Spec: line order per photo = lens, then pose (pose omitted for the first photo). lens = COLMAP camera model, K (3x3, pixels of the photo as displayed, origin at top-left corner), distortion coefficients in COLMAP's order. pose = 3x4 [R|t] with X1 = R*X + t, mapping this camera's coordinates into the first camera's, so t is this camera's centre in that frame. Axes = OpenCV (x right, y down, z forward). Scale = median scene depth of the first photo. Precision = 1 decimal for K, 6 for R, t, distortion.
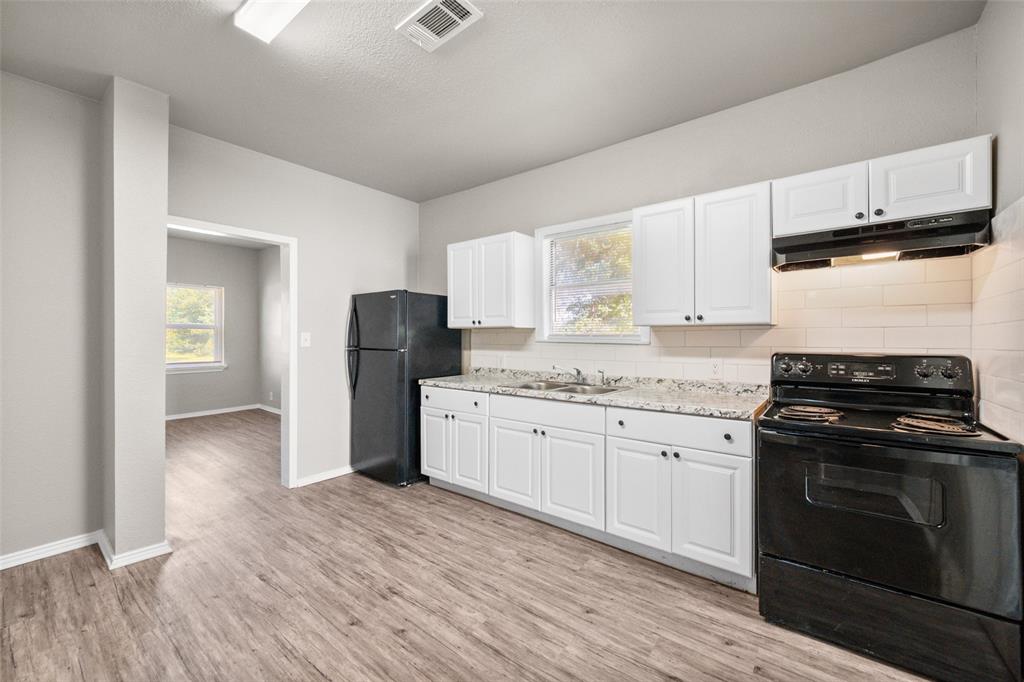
lens RADIAL K [[411.9, 0, 513.4], [0, 411.9, 337.0], [0, 0, 1]] dist [0.004015, -0.001307]
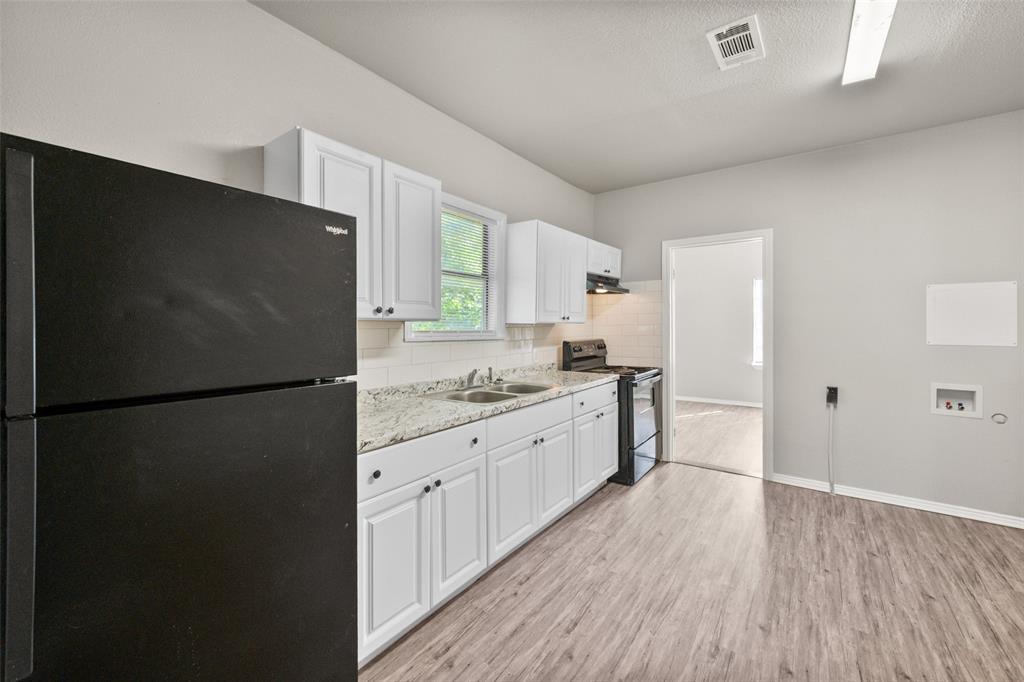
lens RADIAL K [[411.9, 0, 521.6], [0, 411.9, 327.5], [0, 0, 1]] dist [0.004015, -0.001307]
pose [[-0.044019, -0.000281, 0.999031, -0.930927], [0.007261, 0.999973, 0.000601, -0.017531], [-0.999004, 0.007280, -0.044015, 1.212485]]
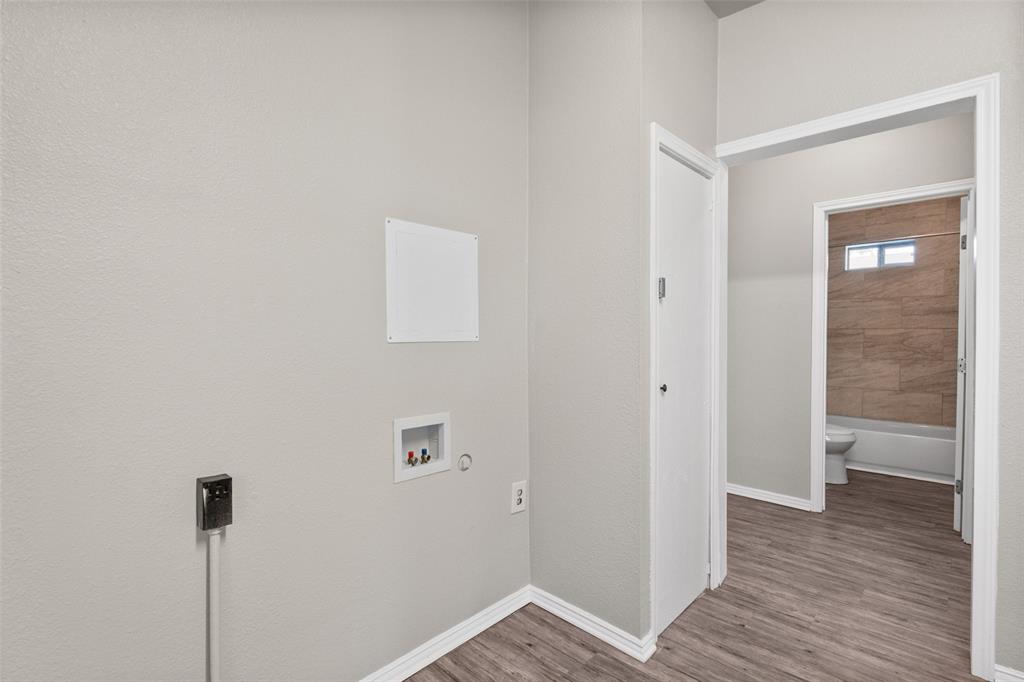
lens RADIAL K [[482.1, 0, 509.3], [0, 482.1, 349.4], [0, 0, 1]] dist [-0.000315, 0.000216]
pose [[-0.995821, 0.002717, 0.091290, 0.006495], [0.005861, 0.999398, 0.034197, 0.029617], [-0.091142, 0.034589, -0.995237, 0.625450]]
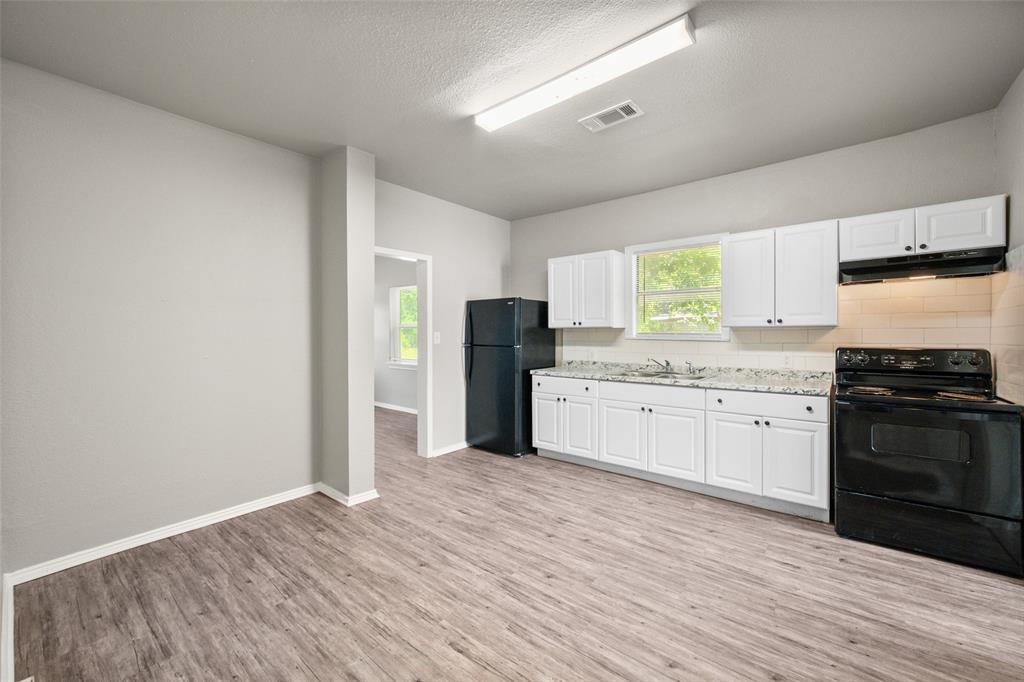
lens RADIAL K [[411.9, 0, 513.1], [0, 411.9, 337.2], [0, 0, 1]] dist [0.004015, -0.001307]
pose [[0.999870, -0.002637, -0.015889, -0.376054], [0.002771, 0.999961, 0.008400, -0.008533], [0.015867, -0.008443, 0.999838, -0.330030]]
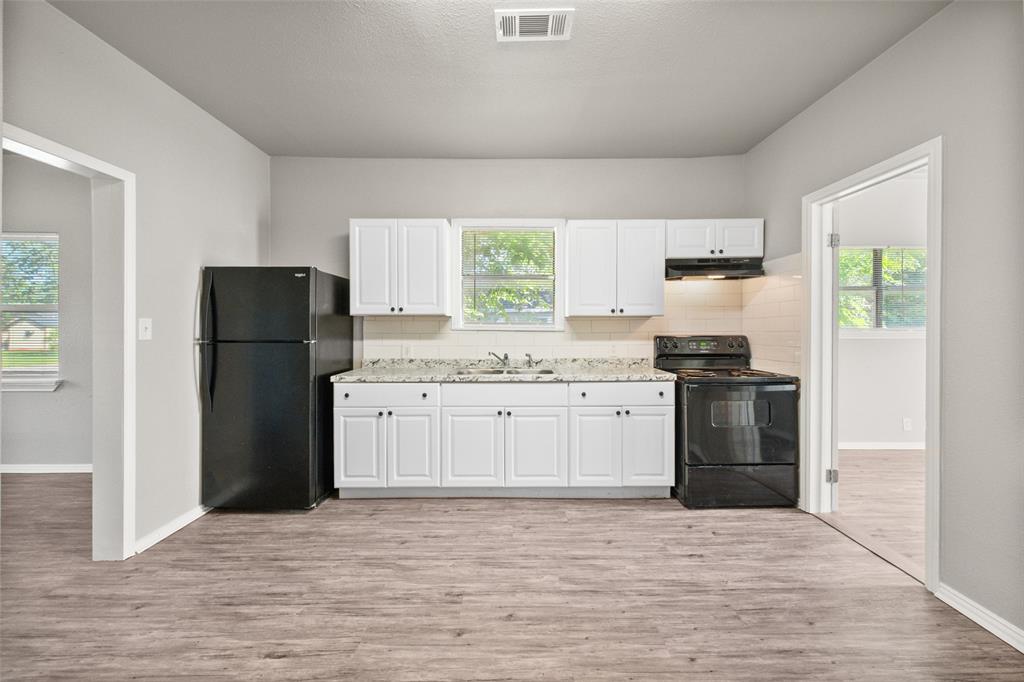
lens RADIAL K [[411.9, 0, 517.7], [0, 411.9, 331.2], [0, 0, 1]] dist [0.004015, -0.001307]
pose [[0.781196, -0.006366, 0.624254, -0.655419], [0.002215, 0.999970, 0.007426, 0.008991], [-0.624282, -0.004419, 0.781186, 0.155767]]
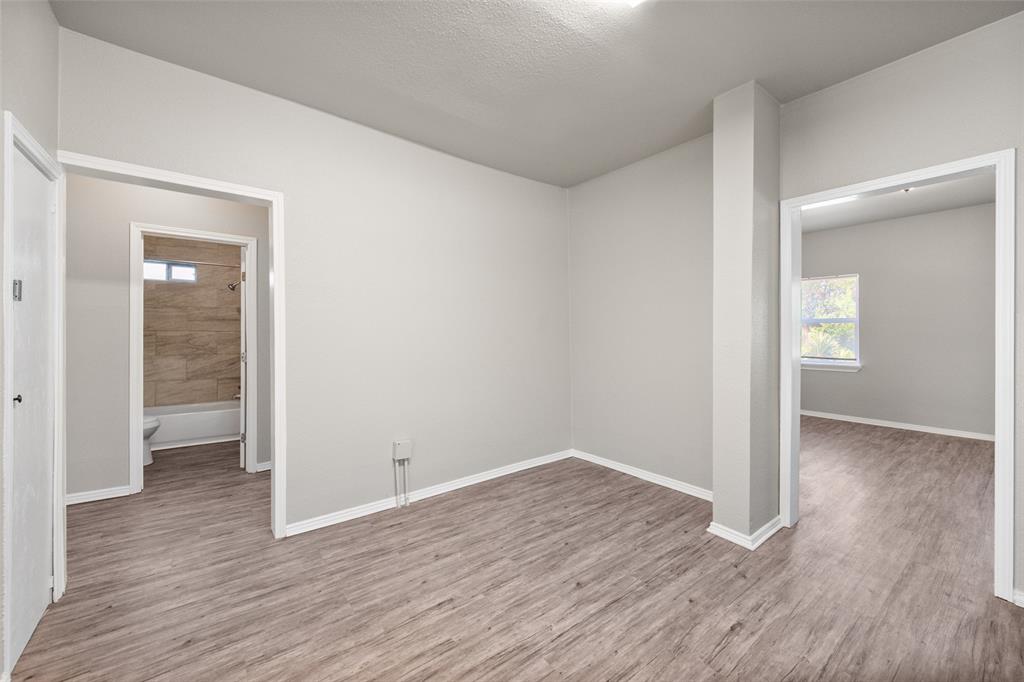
lens RADIAL K [[411.9, 0, 510.0], [0, 411.9, 332.0], [0, 0, 1]] dist [0.004015, -0.001307]
pose [[-0.253551, -0.001808, -0.967320, 0.252483], [-0.007768, 0.999970, 0.000167, 0.013737], [0.967291, 0.007556, -0.253557, 0.700216]]
